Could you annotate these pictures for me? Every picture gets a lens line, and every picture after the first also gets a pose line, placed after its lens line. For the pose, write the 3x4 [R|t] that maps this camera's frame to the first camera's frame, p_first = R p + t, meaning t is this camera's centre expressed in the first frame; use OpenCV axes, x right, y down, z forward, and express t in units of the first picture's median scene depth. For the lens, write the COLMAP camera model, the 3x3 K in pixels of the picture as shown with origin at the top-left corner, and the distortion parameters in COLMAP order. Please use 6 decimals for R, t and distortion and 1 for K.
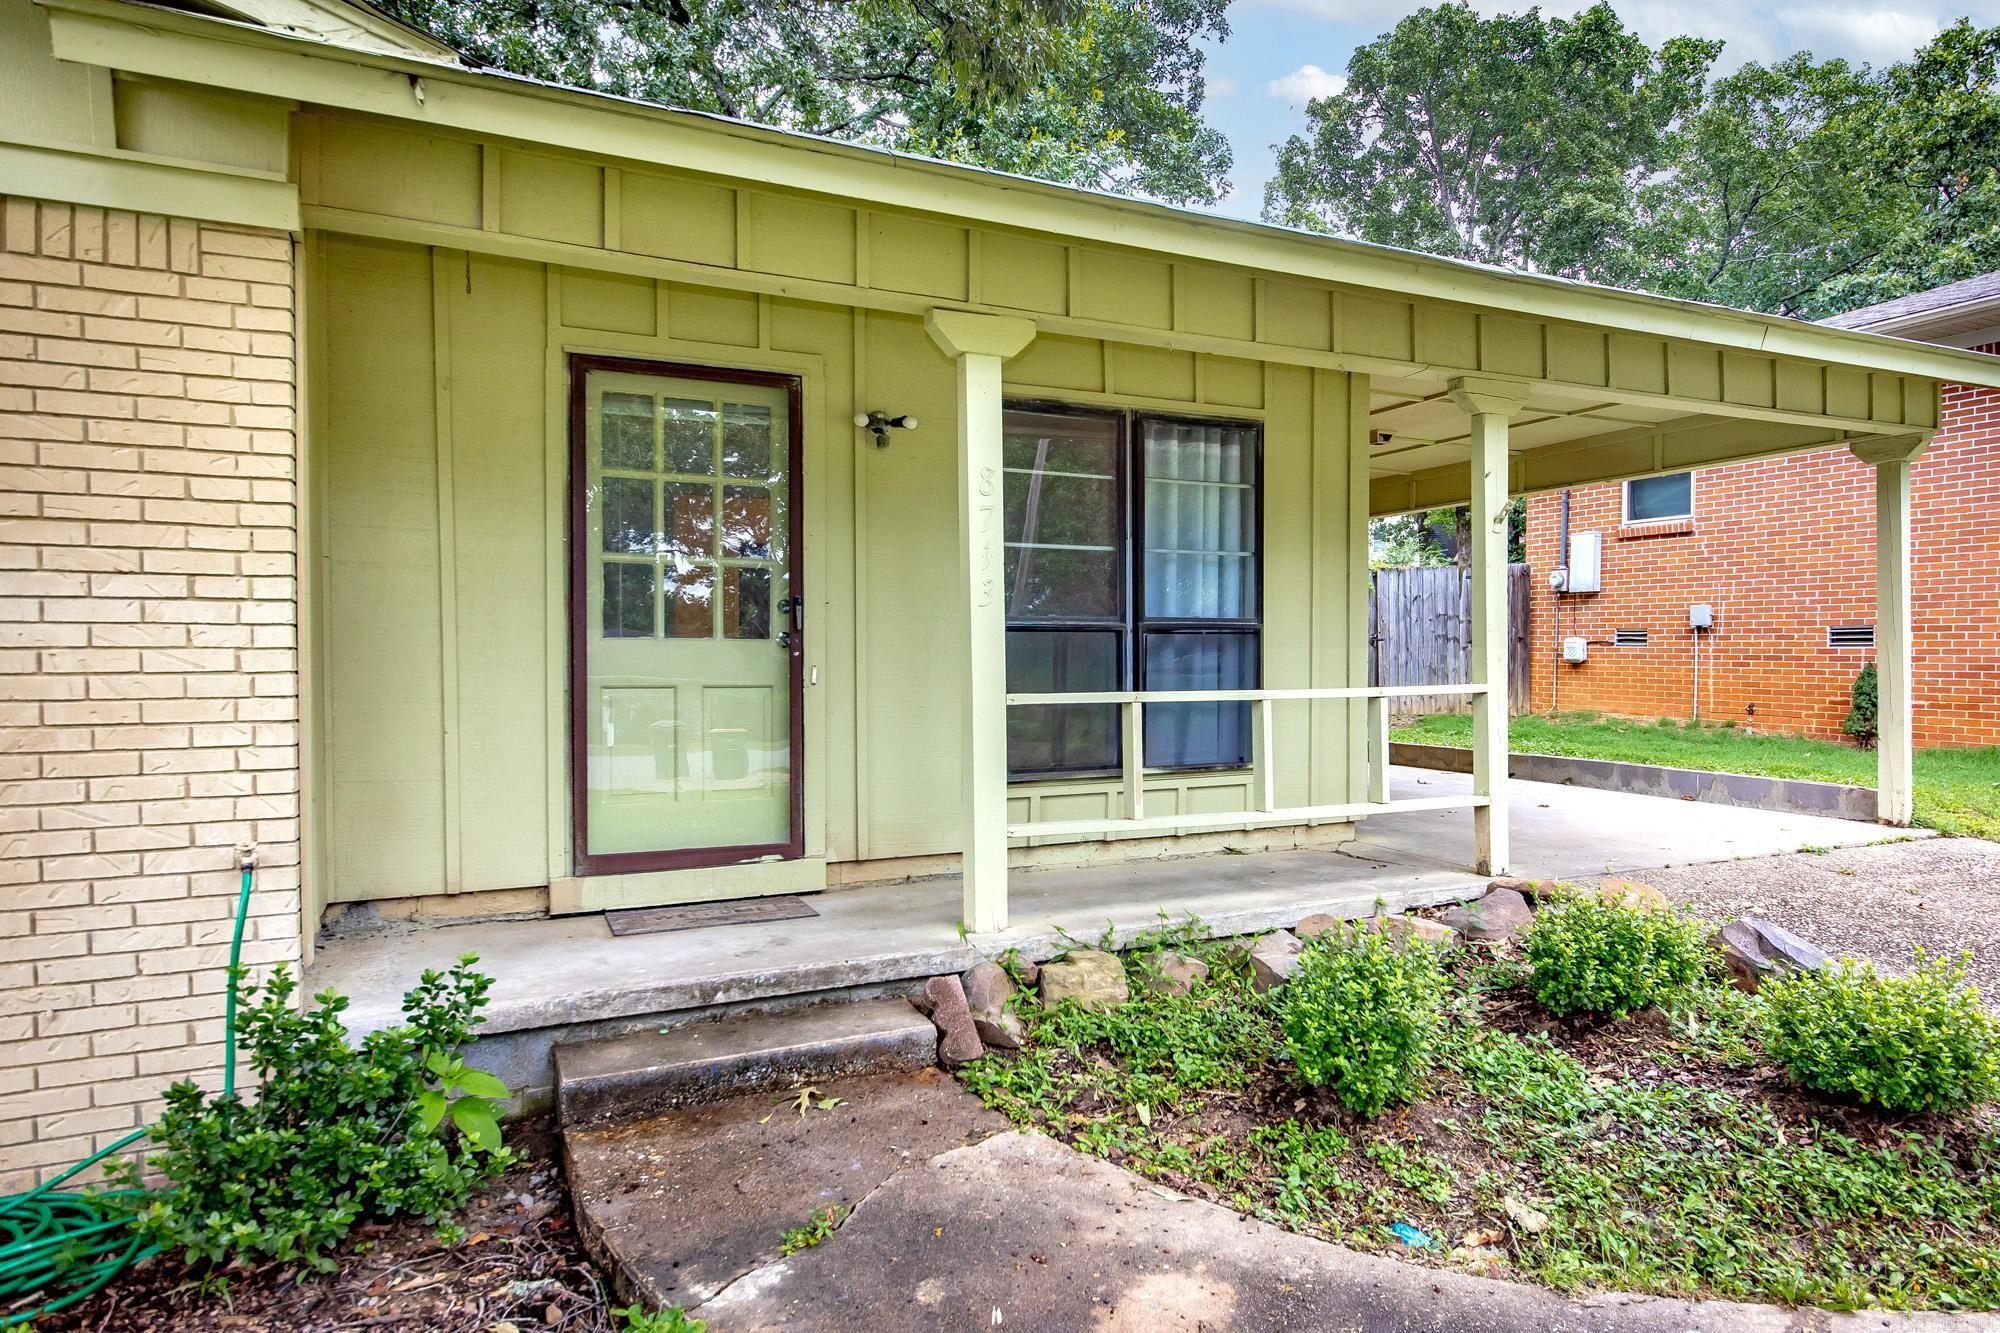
lens RADIAL K [[1192.1, 0, 1052.0], [0, 1192.1, 668.9], [0, 0, 1]] dist [0.019767, -0.000078]
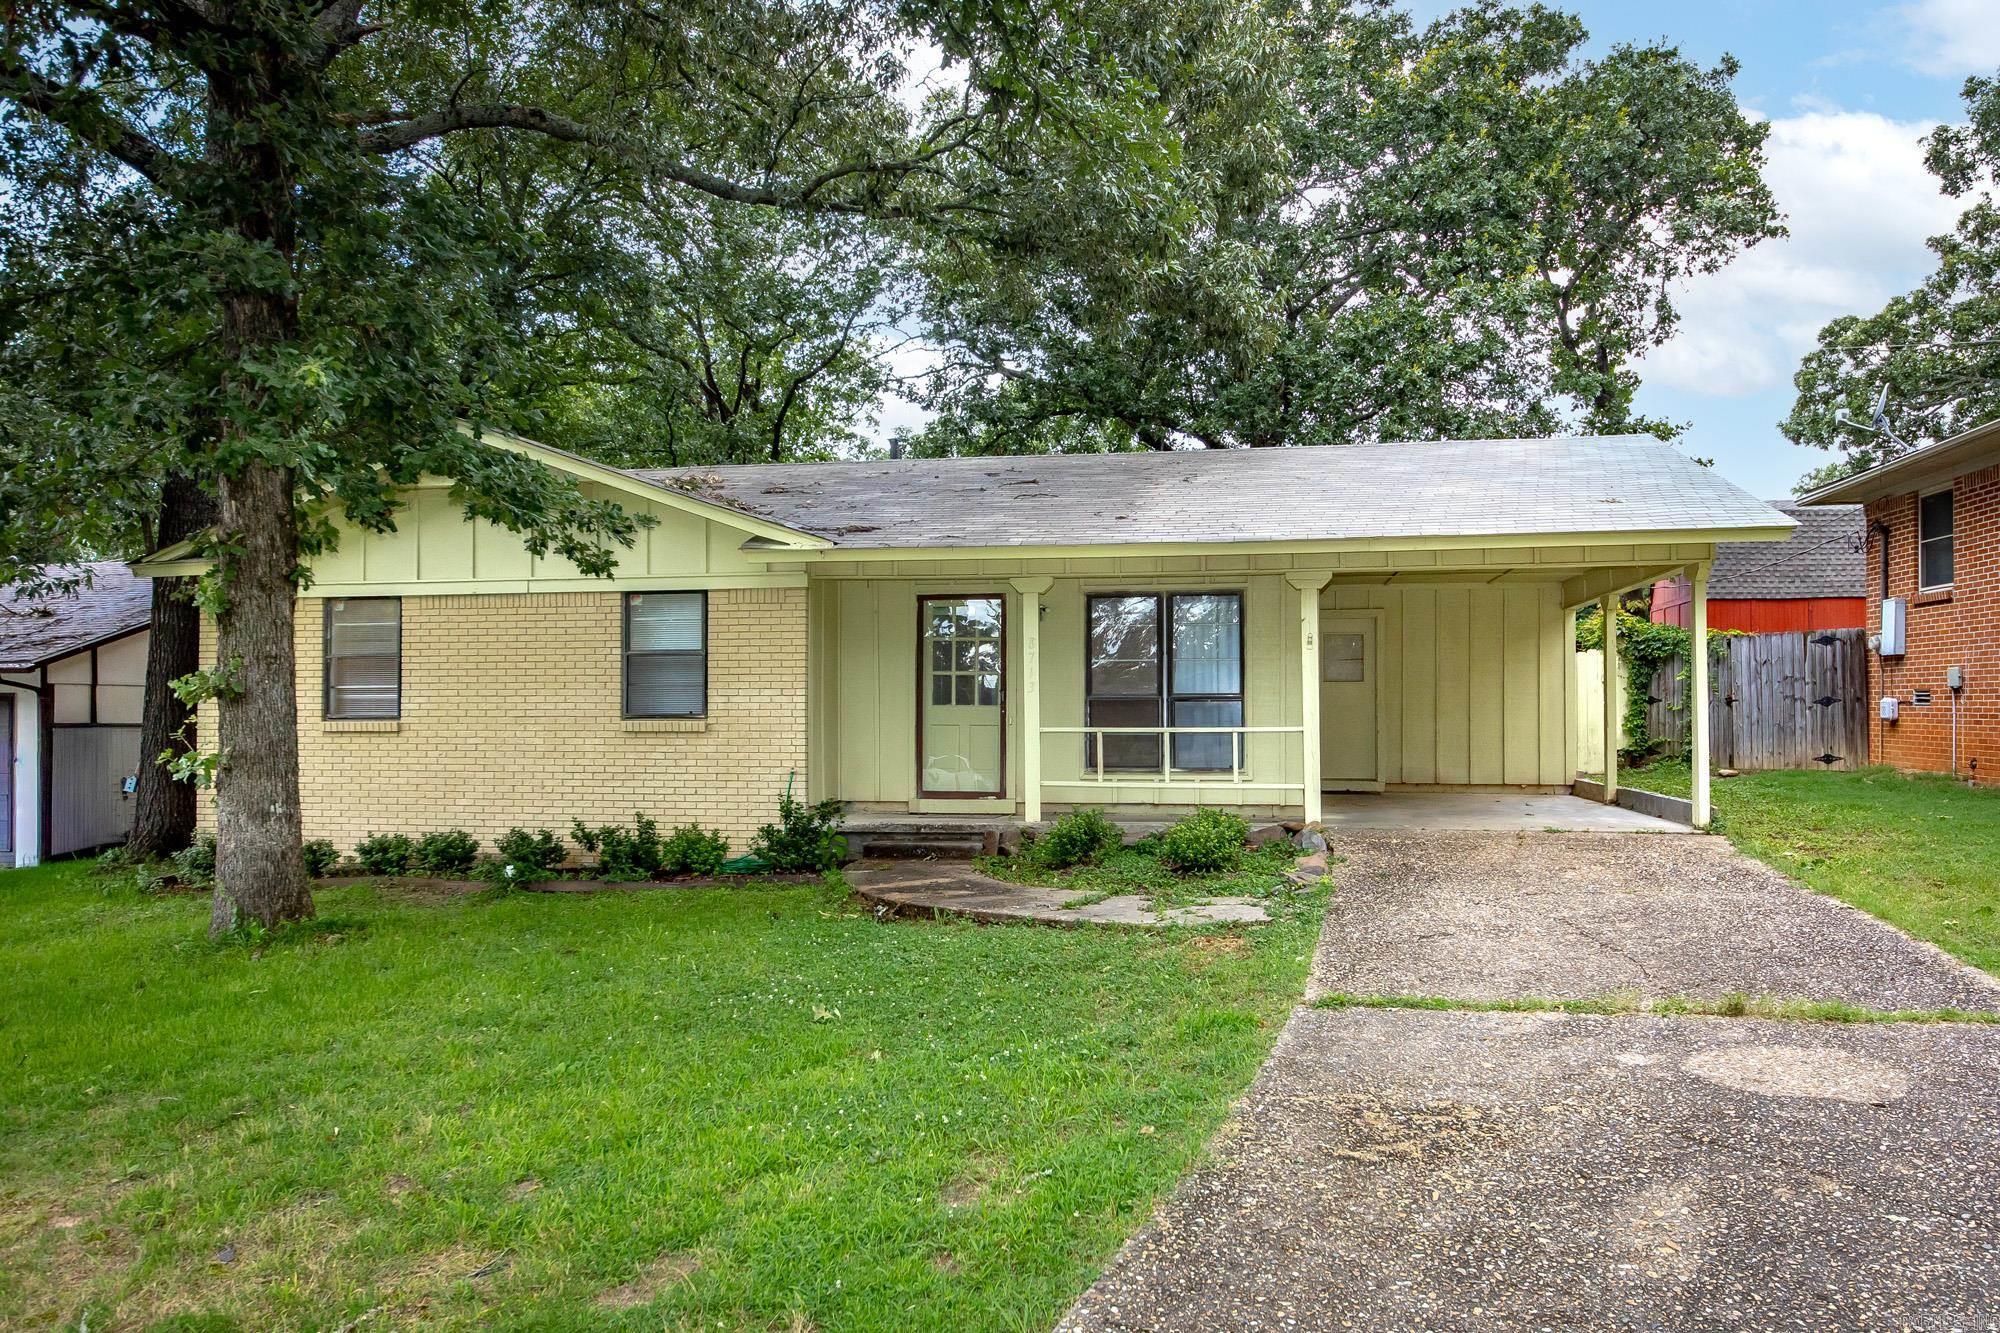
lens RADIAL K [[1213.3, 0, 999.8], [0, 1213.3, 702.2], [0, 0, 1]] dist [0.001977, 0.000304]
pose [[0.818887, -0.007173, -0.573910, 0.974732], [-0.007017, 0.999722, -0.022508, 0.019180], [0.573912, 0.022459, 0.818609, -0.809998]]
